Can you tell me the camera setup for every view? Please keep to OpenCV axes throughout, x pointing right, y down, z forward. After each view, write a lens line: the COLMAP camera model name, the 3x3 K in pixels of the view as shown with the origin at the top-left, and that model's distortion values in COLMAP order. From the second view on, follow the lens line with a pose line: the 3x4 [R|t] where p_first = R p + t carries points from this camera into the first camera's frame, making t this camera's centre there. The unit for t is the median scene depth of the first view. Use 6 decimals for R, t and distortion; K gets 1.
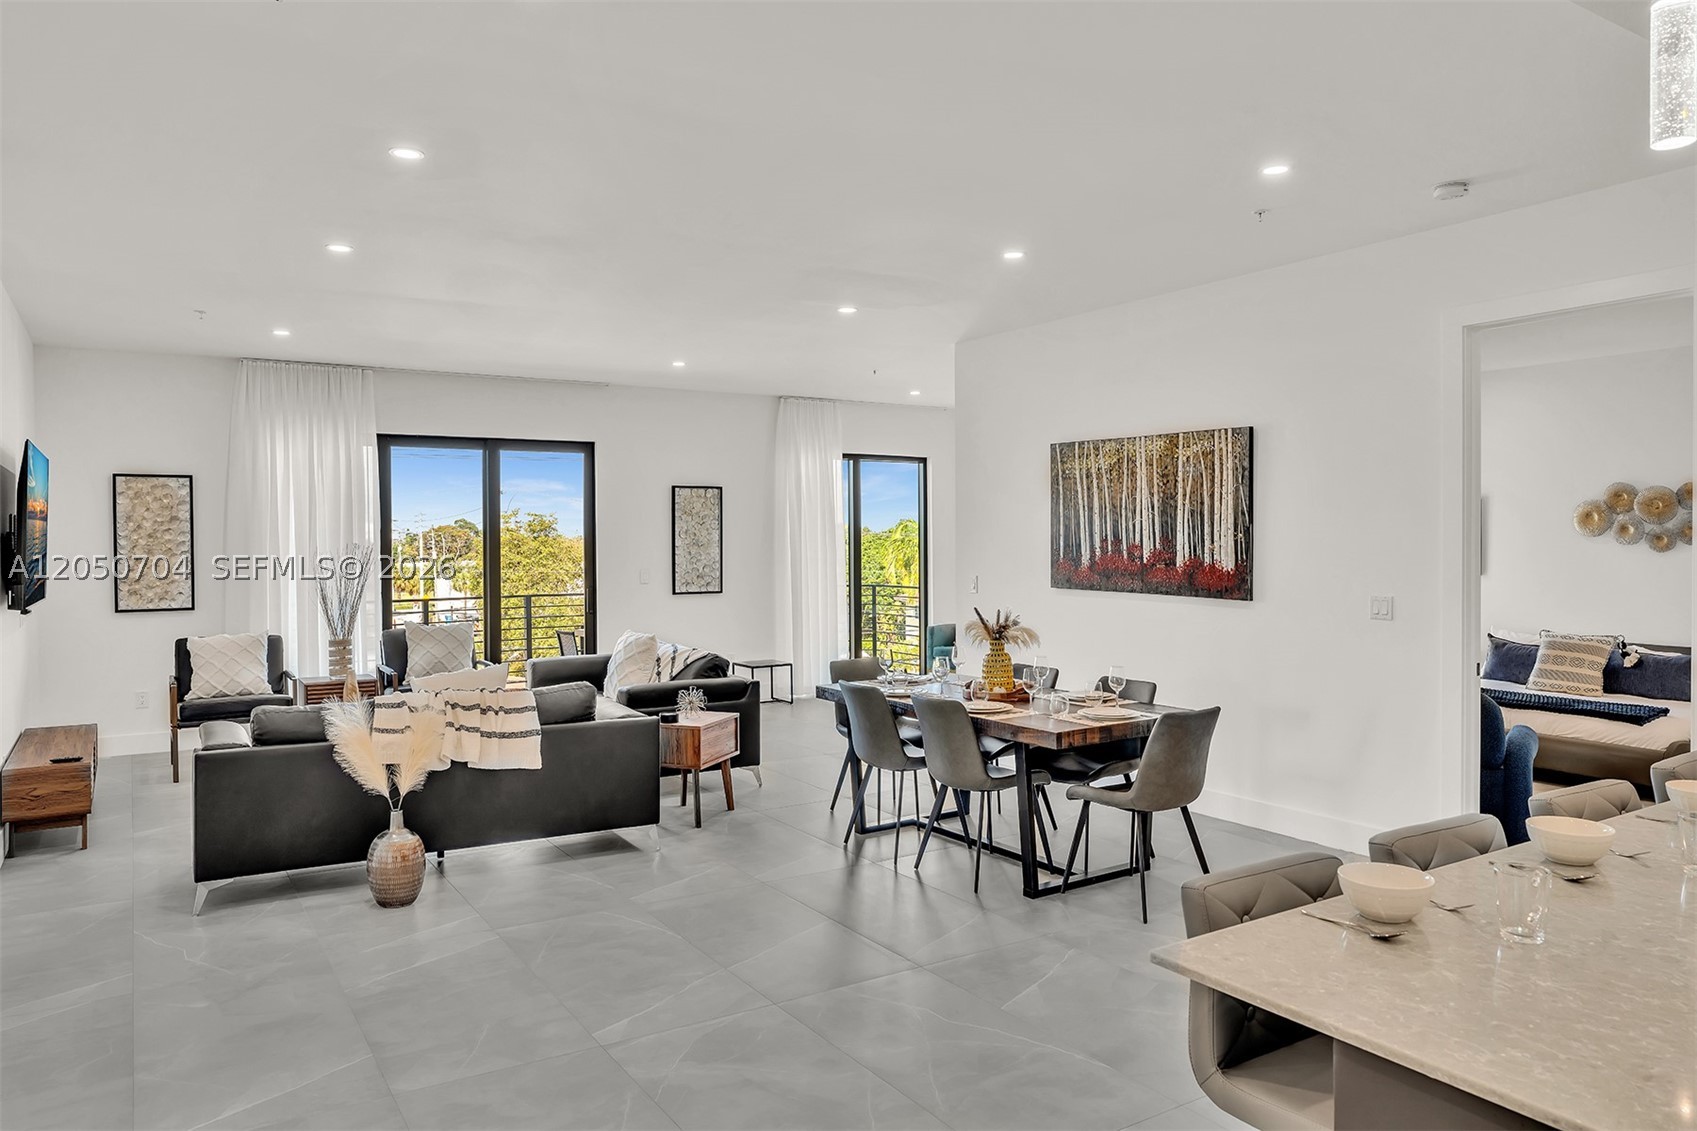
lens RADIAL K [[1158.0, 0, 842.4], [0, 1158.0, 560.5], [0, 0, 1]] dist [-0.003323, 0.021428]
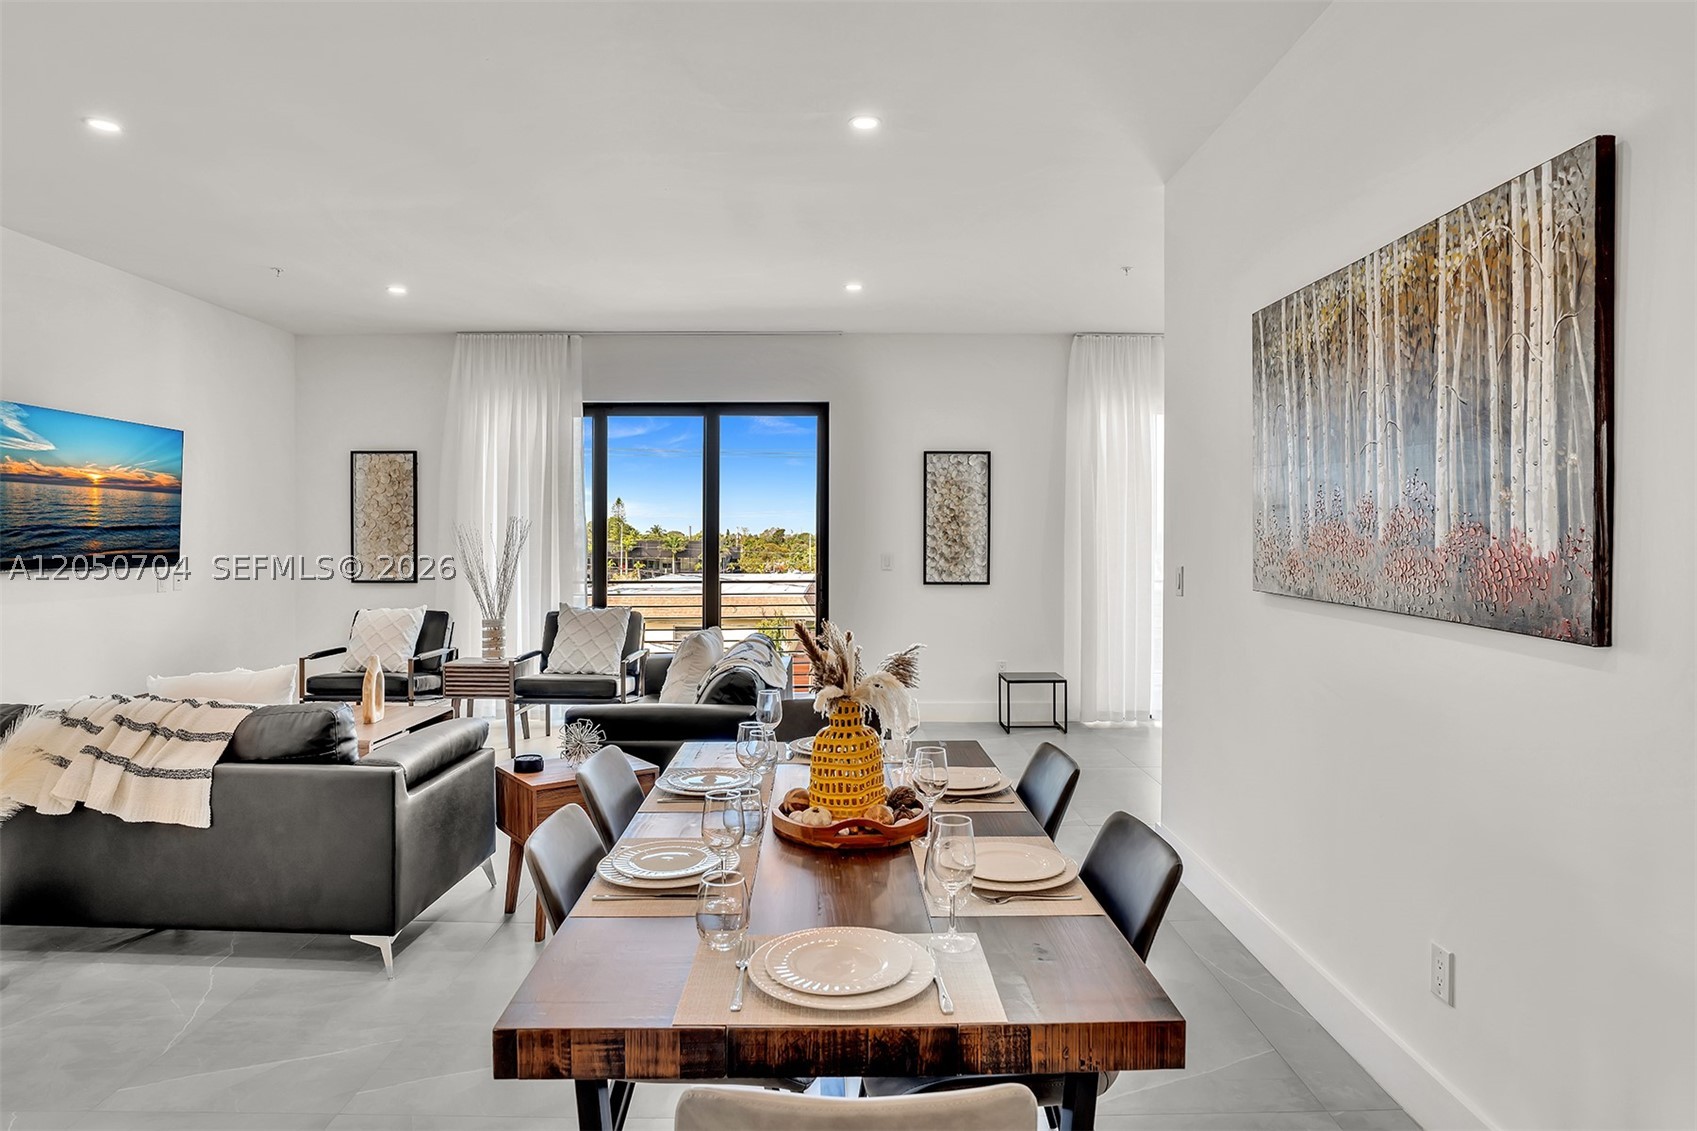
lens RADIAL K [[1007.4, 0, 840.1], [0, 1007.4, 552.6], [0, 0, 1]] dist [-0.036594, 0.019275]
pose [[0.844225, 0.015880, -0.535753, 0.308696], [-0.017309, 0.999847, 0.002361, 0.009900], [0.535709, 0.007280, 0.844372, 0.608705]]
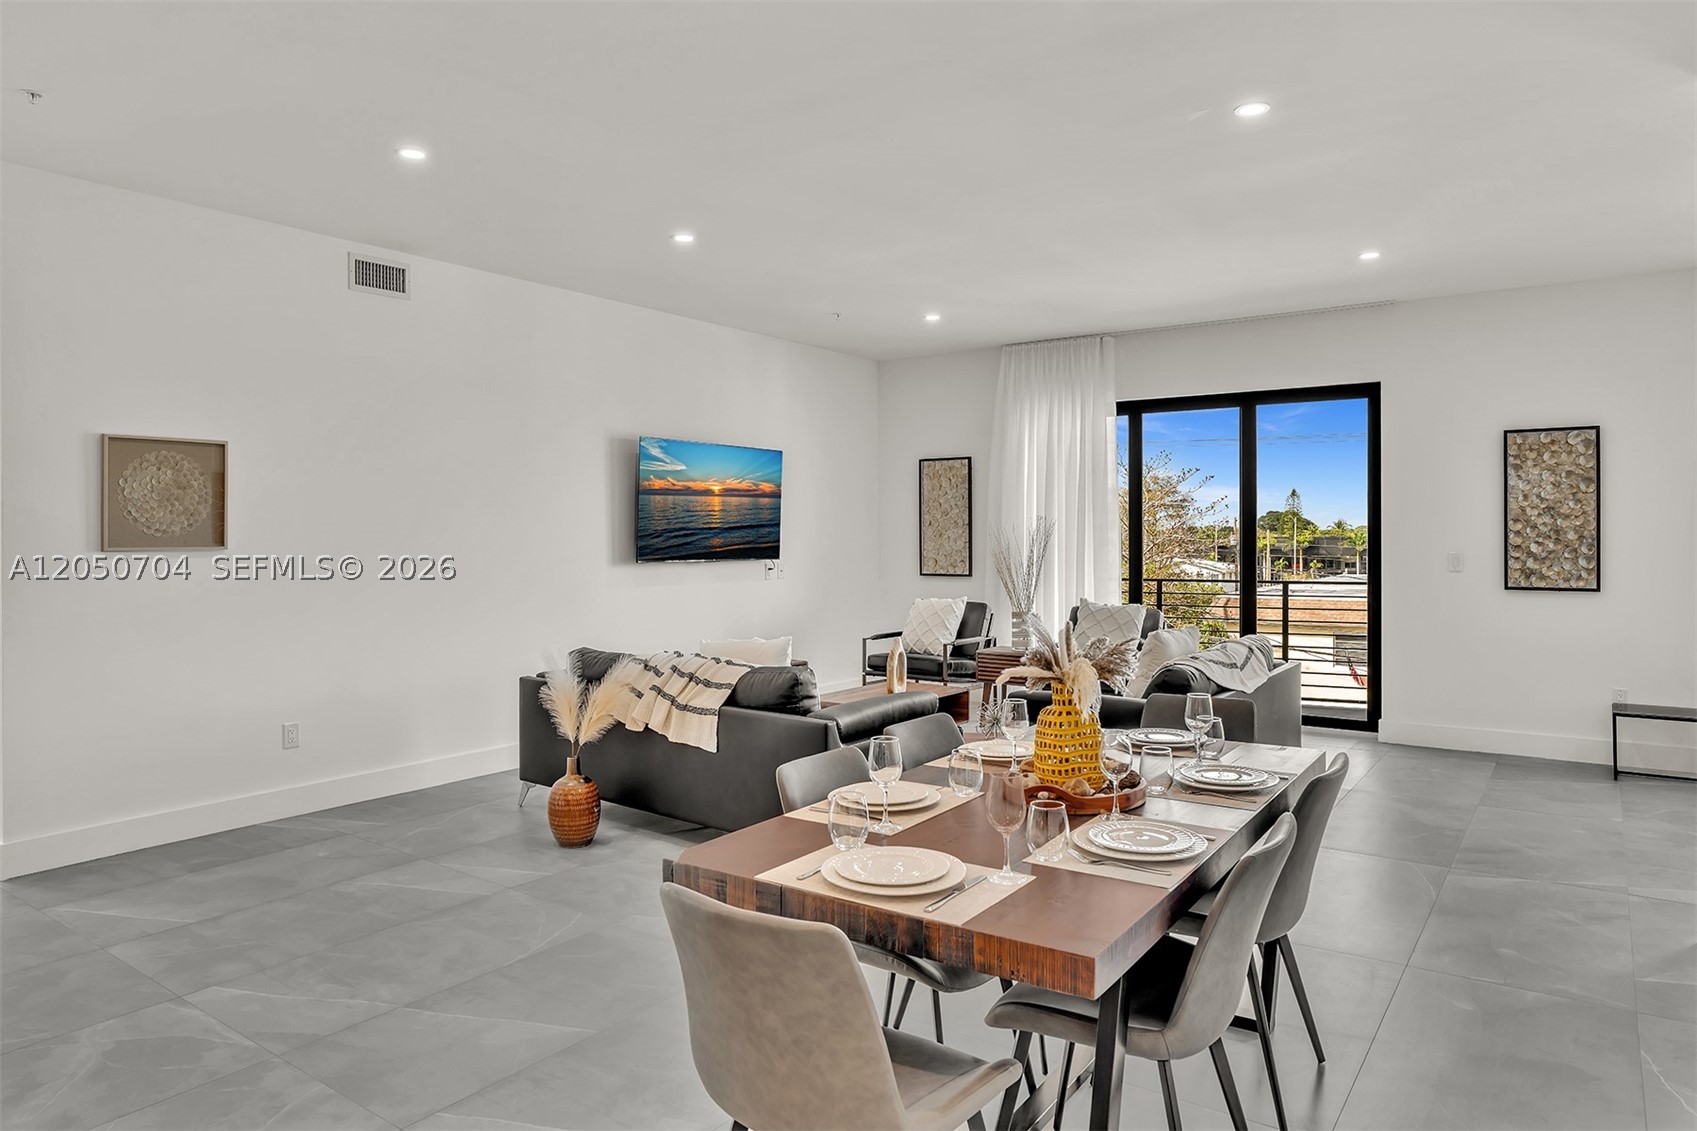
lens RADIAL K [[1073.2, 0, 844.8], [0, 1073.2, 510.4], [0, 0, 1]] dist [-0.048529, 0.025168]
pose [[0.371474, -0.014209, -0.928335, 0.481424], [-0.018453, 0.999572, -0.022683, 0.006204], [0.928260, 0.025556, 0.371053, 0.672040]]
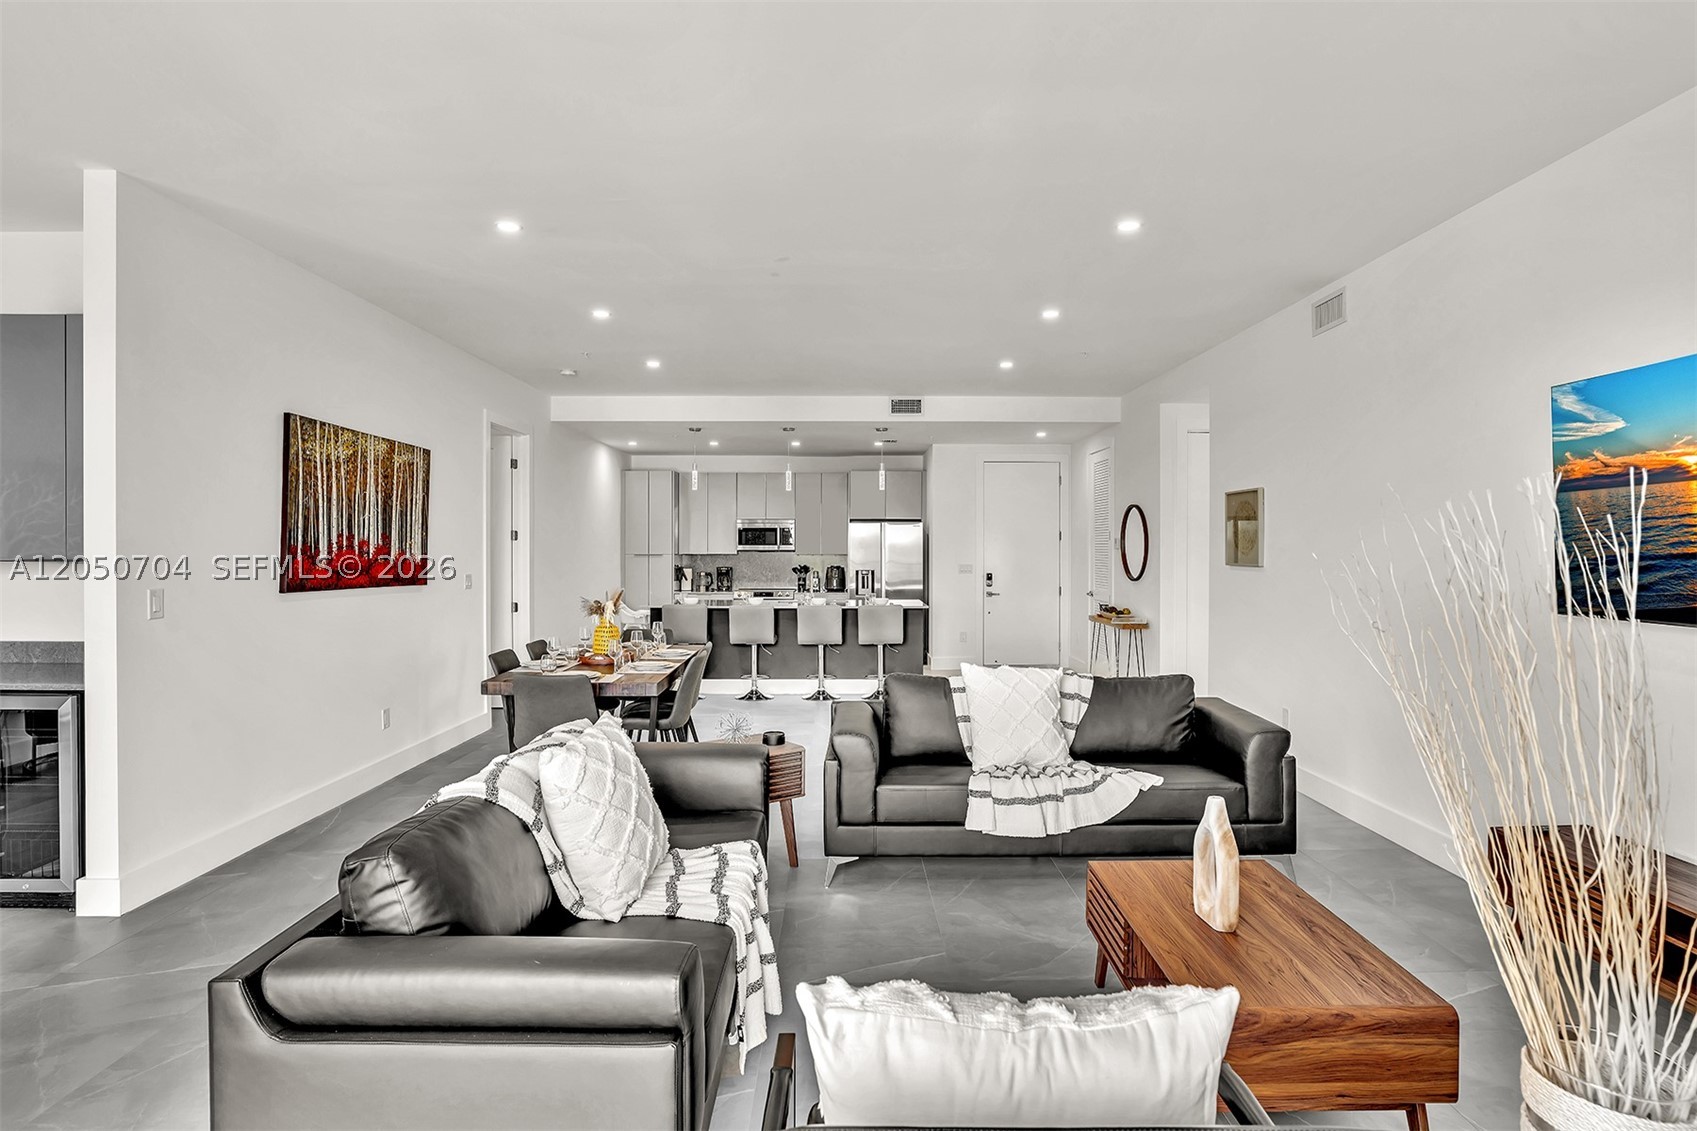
lens RADIAL K [[883.3, 0, 857.4], [0, 883.3, 550.0], [0, 0, 1]] dist [-0.042247, 0.008665]
pose [[-0.851175, 0.005545, 0.524853, -0.545219], [0.014967, 0.999794, 0.013710, -0.009690], [-0.524669, 0.019526, -0.851083, 1.520058]]
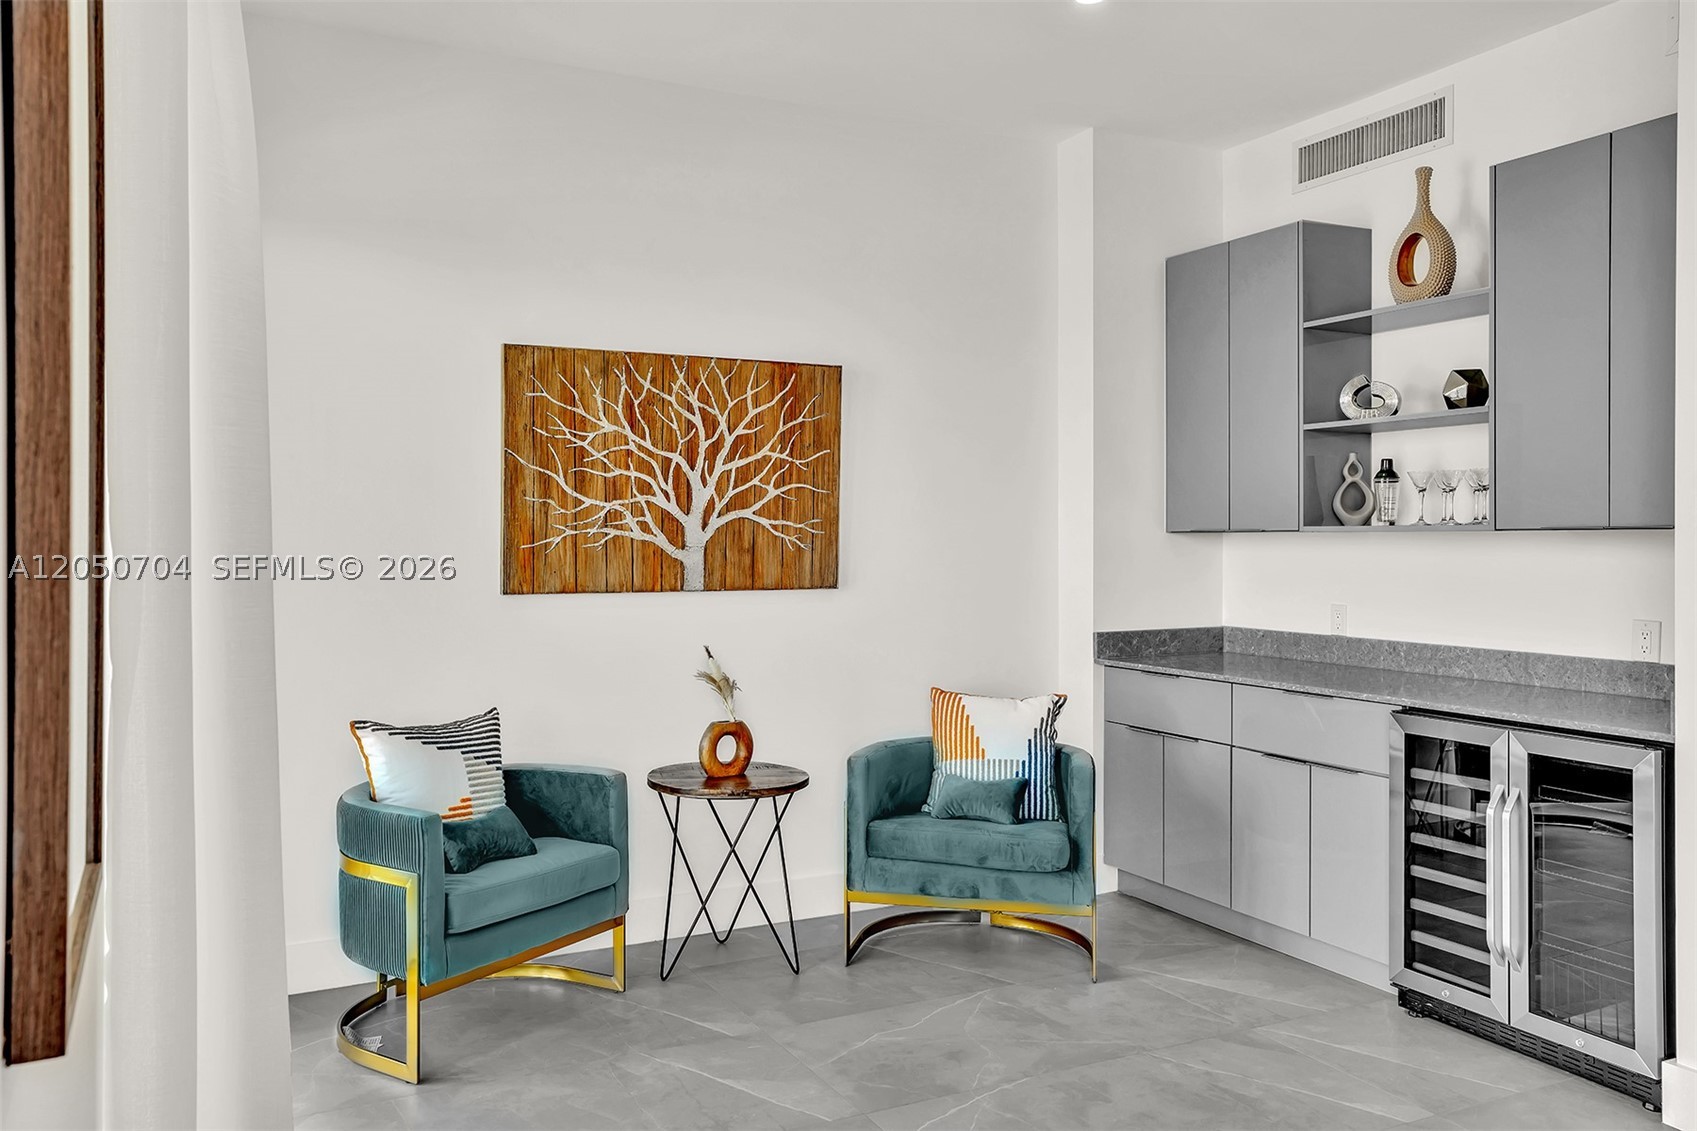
lens RADIAL K [[1301.5, 0, 843.6], [0, 1301.5, 539.0], [0, 0, 1]] dist [-0.003980, -0.000280]
pose [[0.090726, 0.002198, 0.995874, -0.366758], [0.020223, 0.999787, -0.004049, -0.001971], [-0.995671, 0.020507, 0.090662, 1.578629]]
